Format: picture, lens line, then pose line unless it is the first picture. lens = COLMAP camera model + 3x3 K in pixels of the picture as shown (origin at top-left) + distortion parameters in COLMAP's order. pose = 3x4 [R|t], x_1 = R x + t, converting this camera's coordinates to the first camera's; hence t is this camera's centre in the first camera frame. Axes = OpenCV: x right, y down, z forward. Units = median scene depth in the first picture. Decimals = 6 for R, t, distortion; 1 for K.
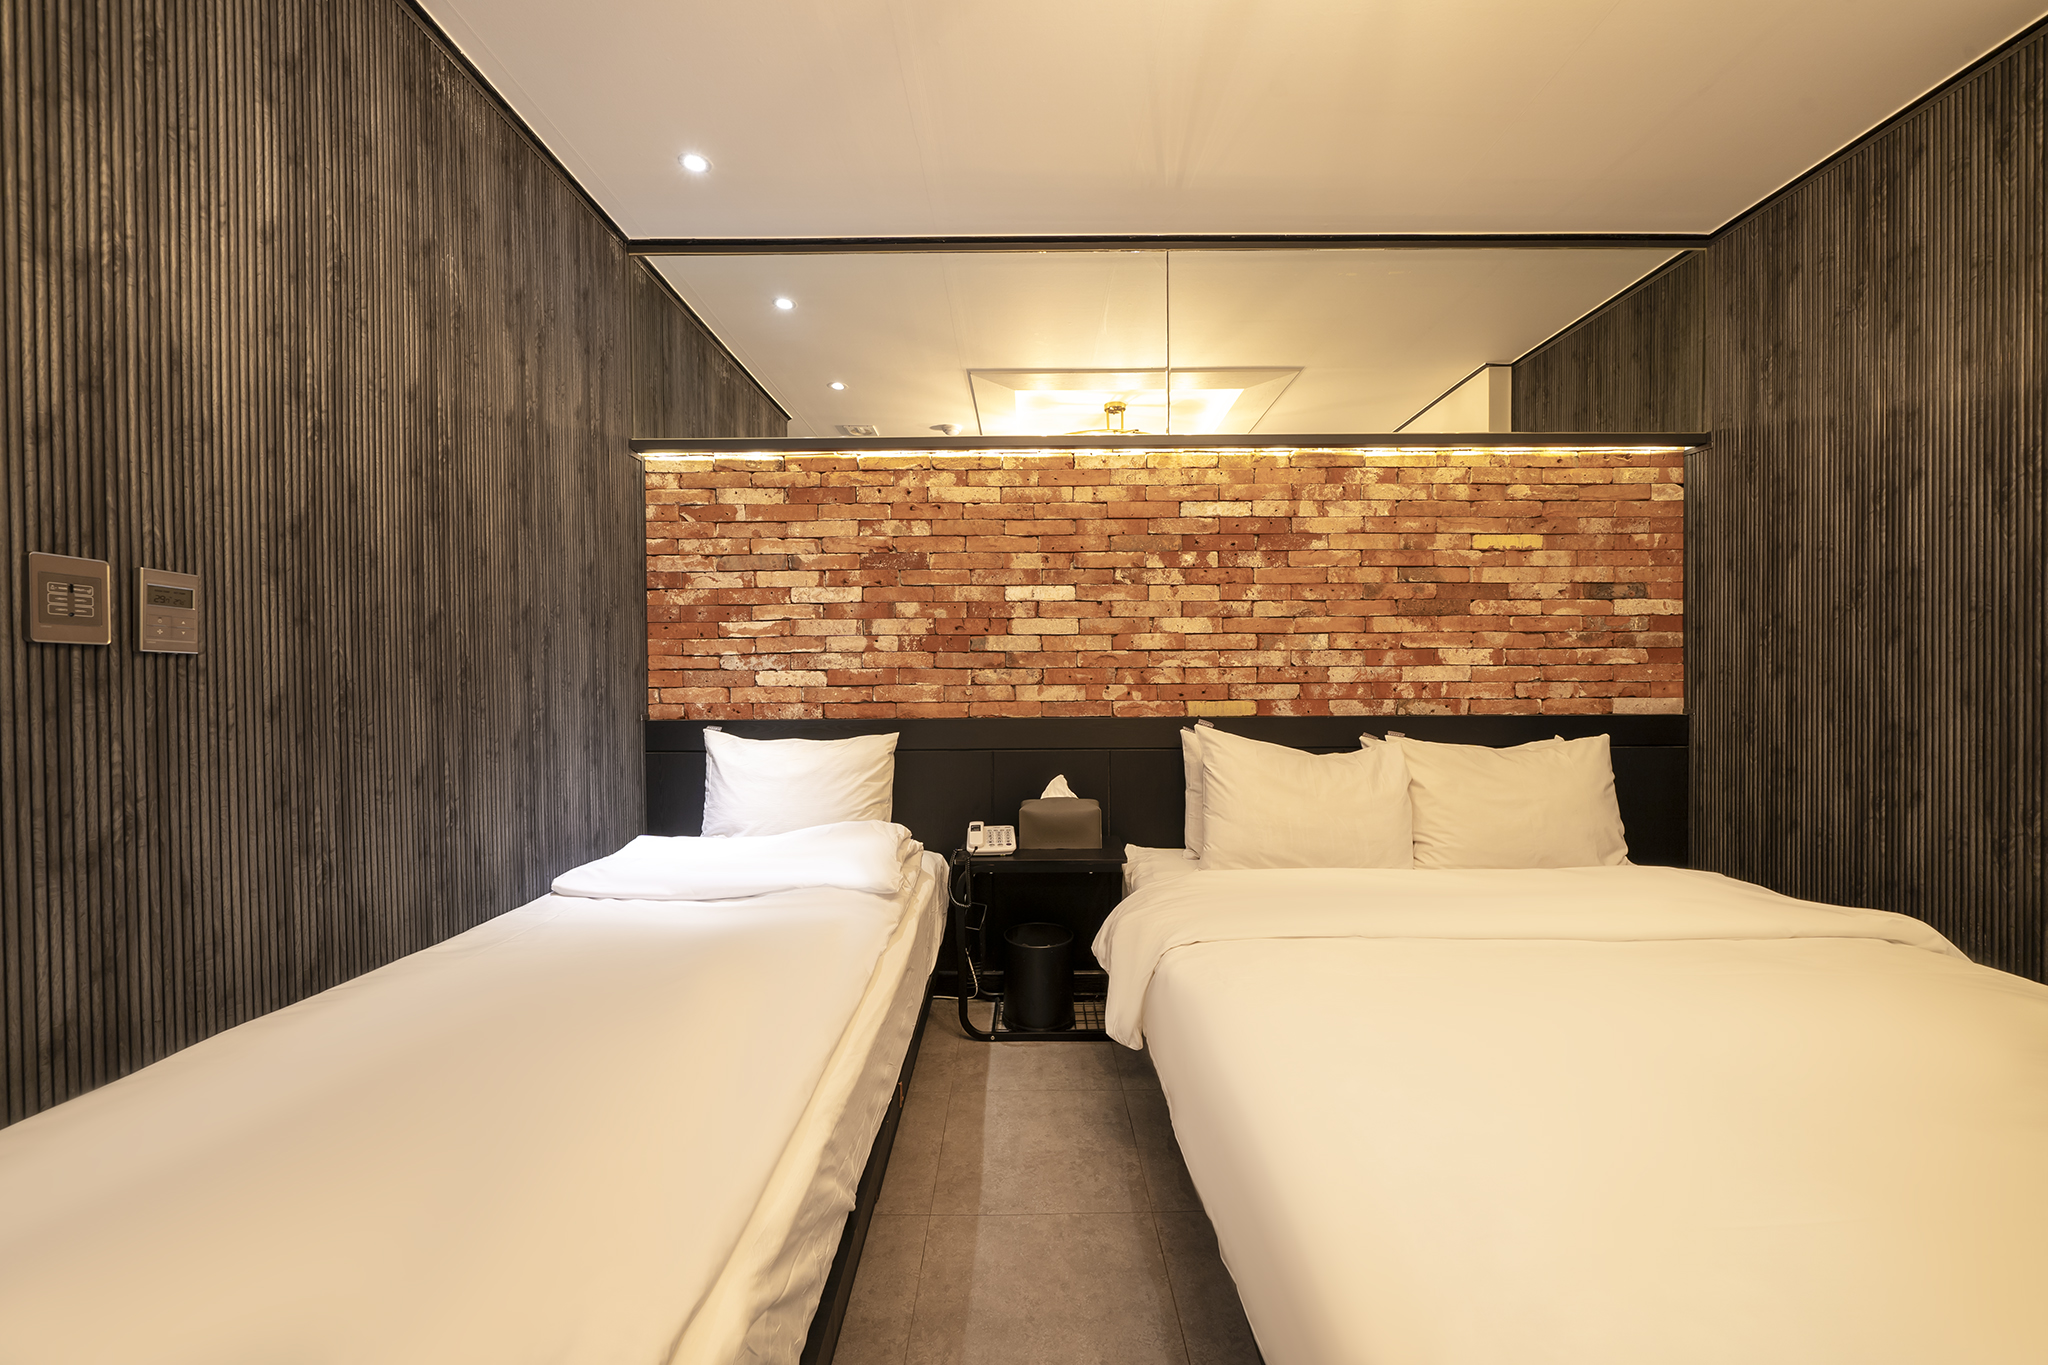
lens RADIAL K [[749.7, 0, 1028.0], [0, 749.7, 690.3], [0, 0, 1]] dist [-0.006228, -0.000254]
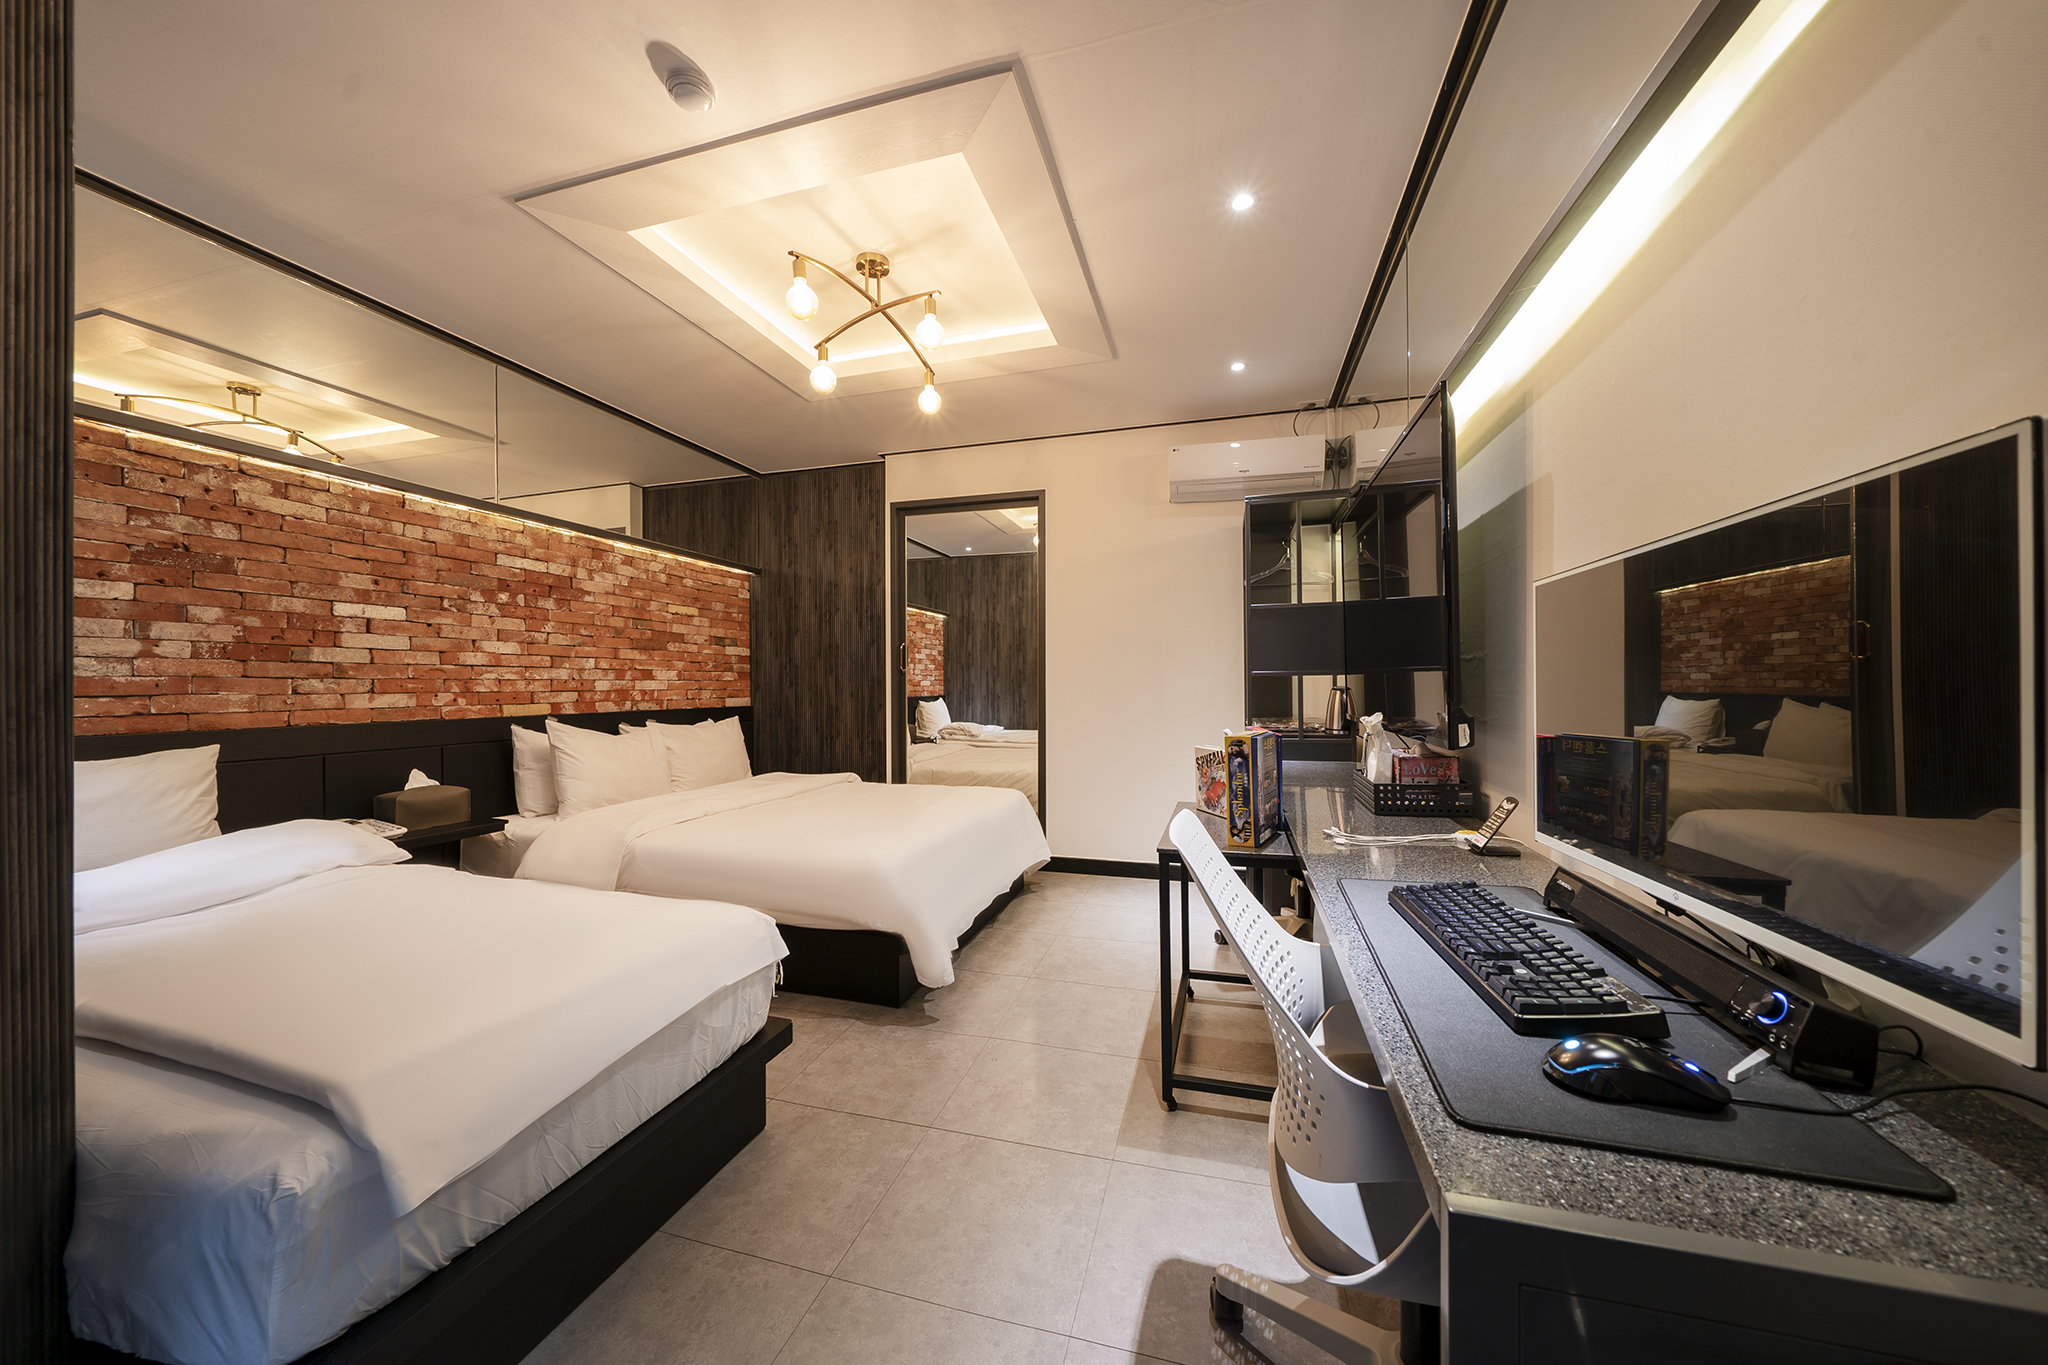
lens RADIAL K [[702.1, 0, 1020.9], [0, 702.1, 685.5], [0, 0, 1]] dist [-0.004489, 0.000116]
pose [[0.284781, 0.003613, 0.958586, -0.709716], [0.015648, 0.999842, -0.008417, 0.004812], [-0.958465, 0.017397, 0.284680, -0.225790]]
